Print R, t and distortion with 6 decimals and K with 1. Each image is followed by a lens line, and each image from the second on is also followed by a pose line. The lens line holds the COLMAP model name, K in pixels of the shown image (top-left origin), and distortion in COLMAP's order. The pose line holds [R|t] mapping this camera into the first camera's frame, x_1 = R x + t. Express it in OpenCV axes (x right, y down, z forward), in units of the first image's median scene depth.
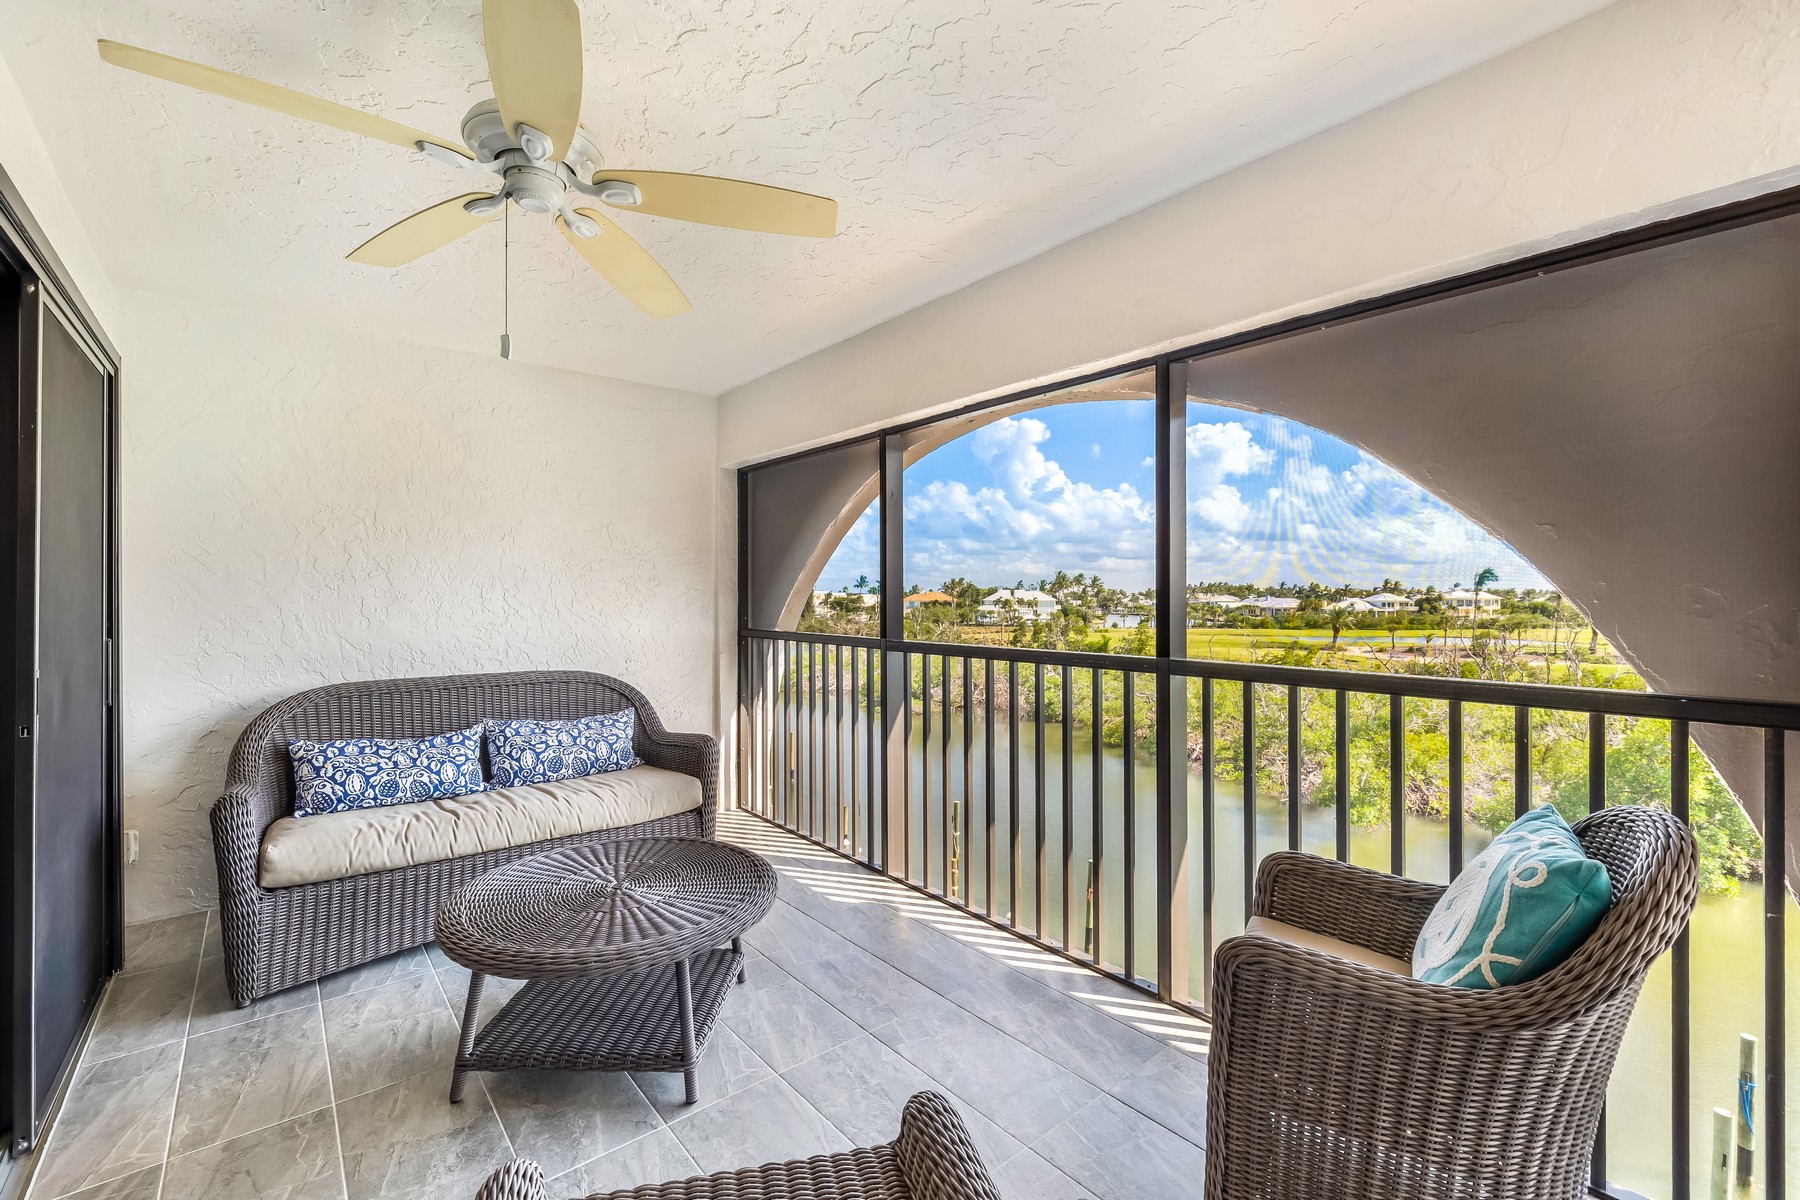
lens RADIAL K [[775.1, 0, 906.3], [0, 775.1, 596.3], [0, 0, 1]] dist [-0.000195, -0.000080]
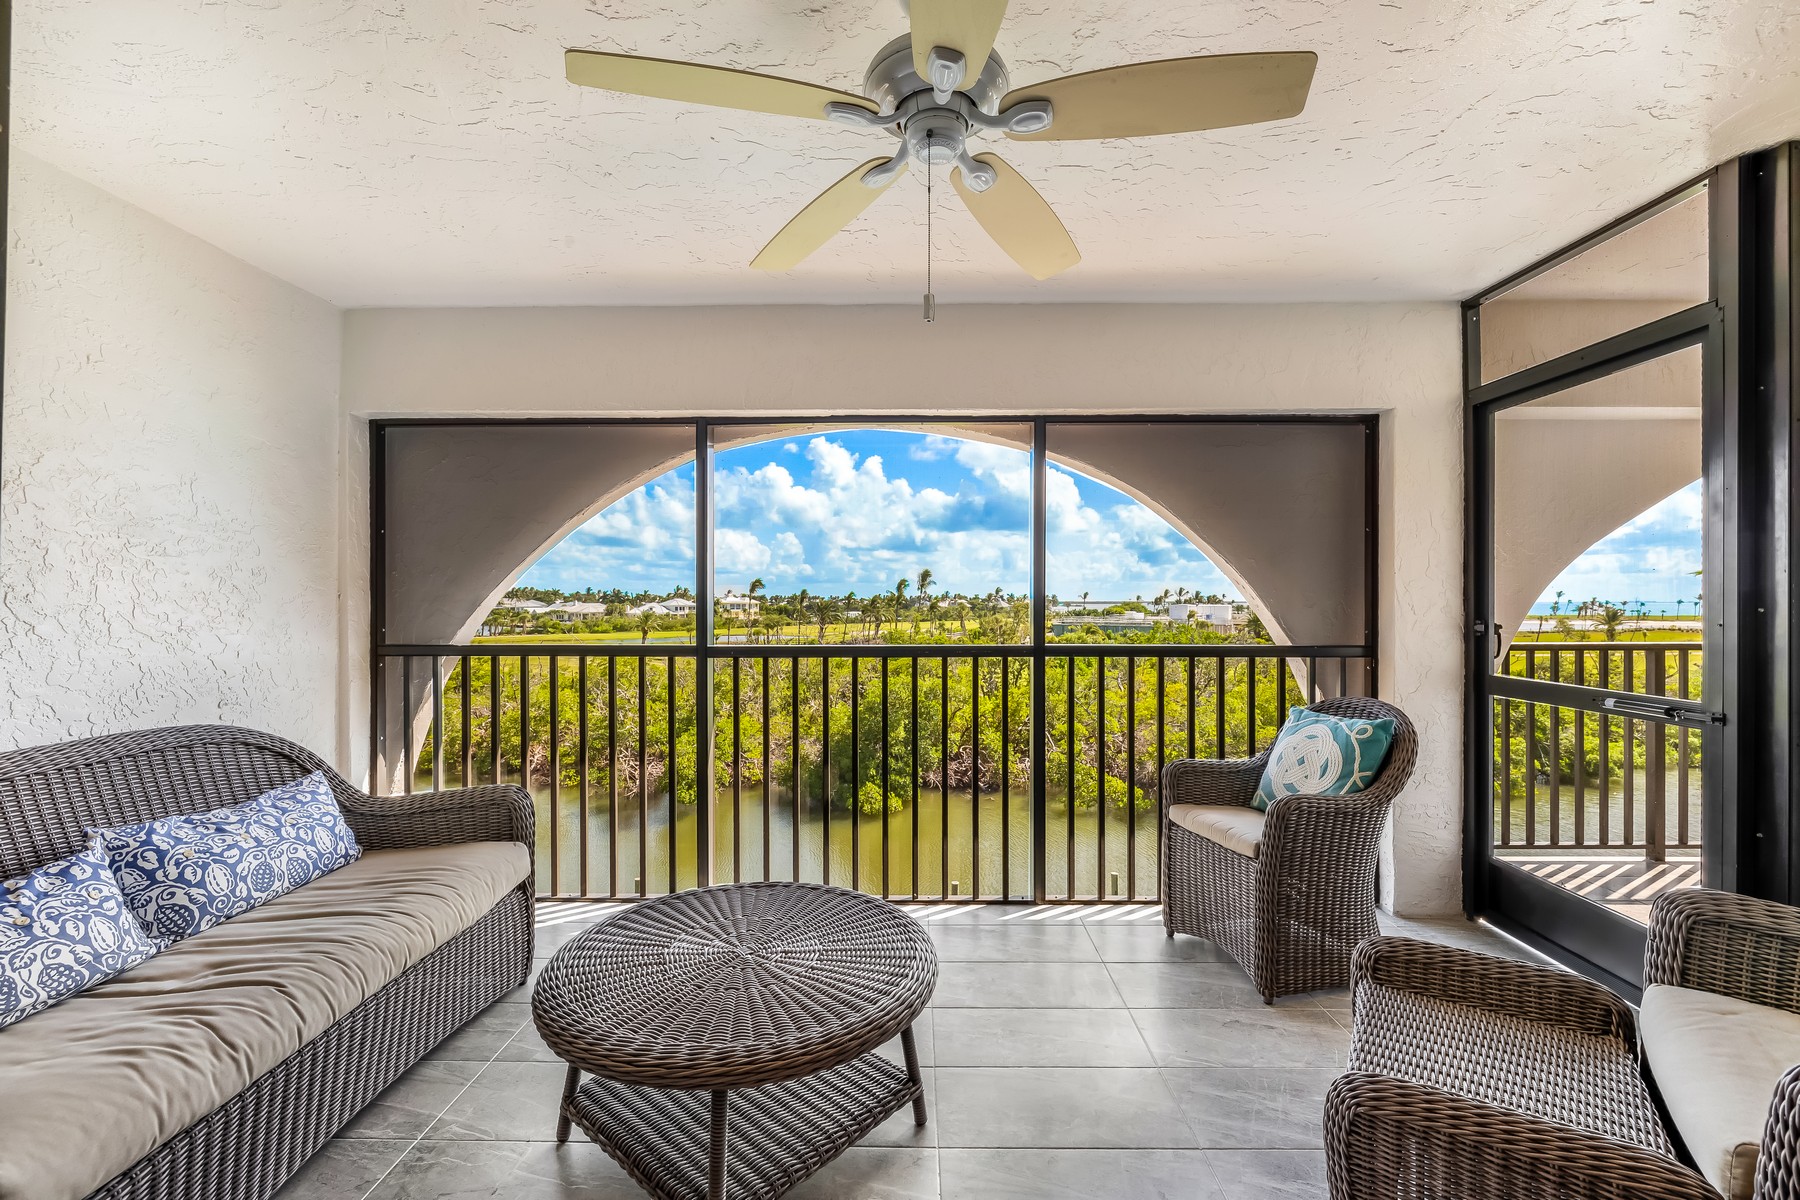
lens RADIAL K [[775.1, 0, 909.4], [0, 775.1, 598.2], [0, 0, 1]] dist [-0.000195, -0.000080]
pose [[0.643374, 0.000659, 0.765552, -0.480136], [0.002695, 0.999991, -0.003125, 0.002523], [-0.765547, 0.004074, 0.643367, 0.184517]]
